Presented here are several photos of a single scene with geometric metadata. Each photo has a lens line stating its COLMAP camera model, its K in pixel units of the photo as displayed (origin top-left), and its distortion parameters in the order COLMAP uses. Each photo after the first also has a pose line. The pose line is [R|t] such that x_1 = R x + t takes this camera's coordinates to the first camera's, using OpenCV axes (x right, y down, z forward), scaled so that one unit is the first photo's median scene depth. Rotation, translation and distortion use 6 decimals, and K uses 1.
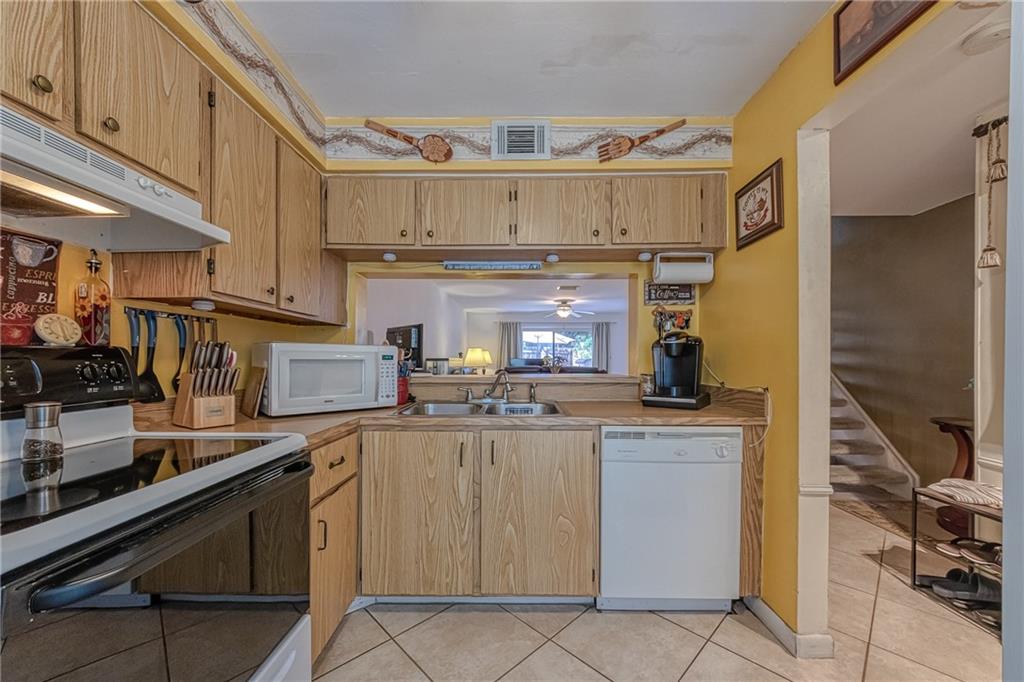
lens RADIAL K [[383.4, 0, 514.6], [0, 383.4, 361.5], [0, 0, 1]] dist [-0.000644, -0.000135]
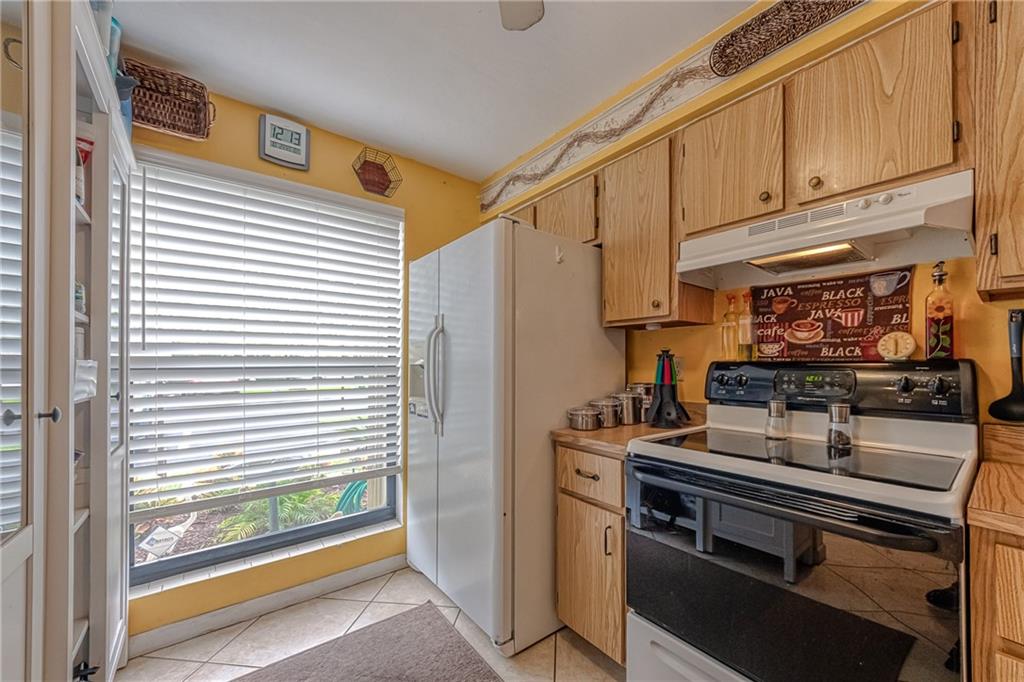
lens RADIAL K [[394.7, 0, 512.5], [0, 394.7, 363.2], [0, 0, 1]] dist [-0.000580, -0.000326]
pose [[-0.781018, -0.007603, -0.624462, 0.285124], [-0.009013, 0.999959, -0.000903, -0.012205], [0.624443, 0.004923, -0.781055, 0.774733]]
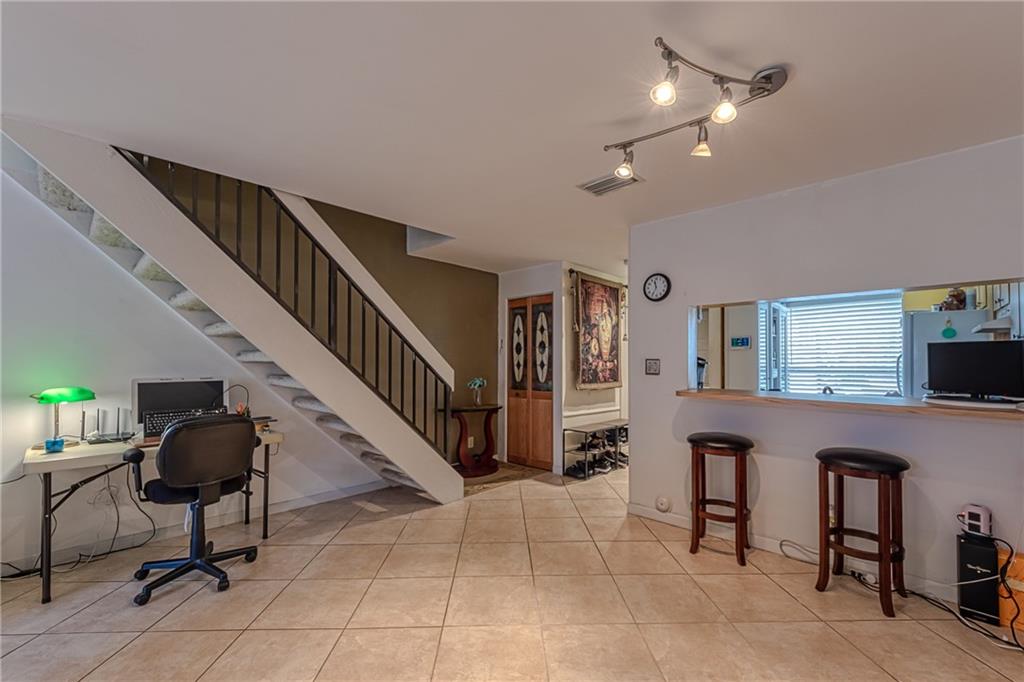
lens RADIAL K [[420.7, 0, 512.7], [0, 420.7, 353.7], [0, 0, 1]] dist [-0.002507, -0.000692]
pose [[-0.734166, 0.007252, 0.678932, -0.273282], [-0.001051, 0.999930, -0.011816, -0.083912], [-0.678969, -0.009389, -0.734106, 3.499092]]
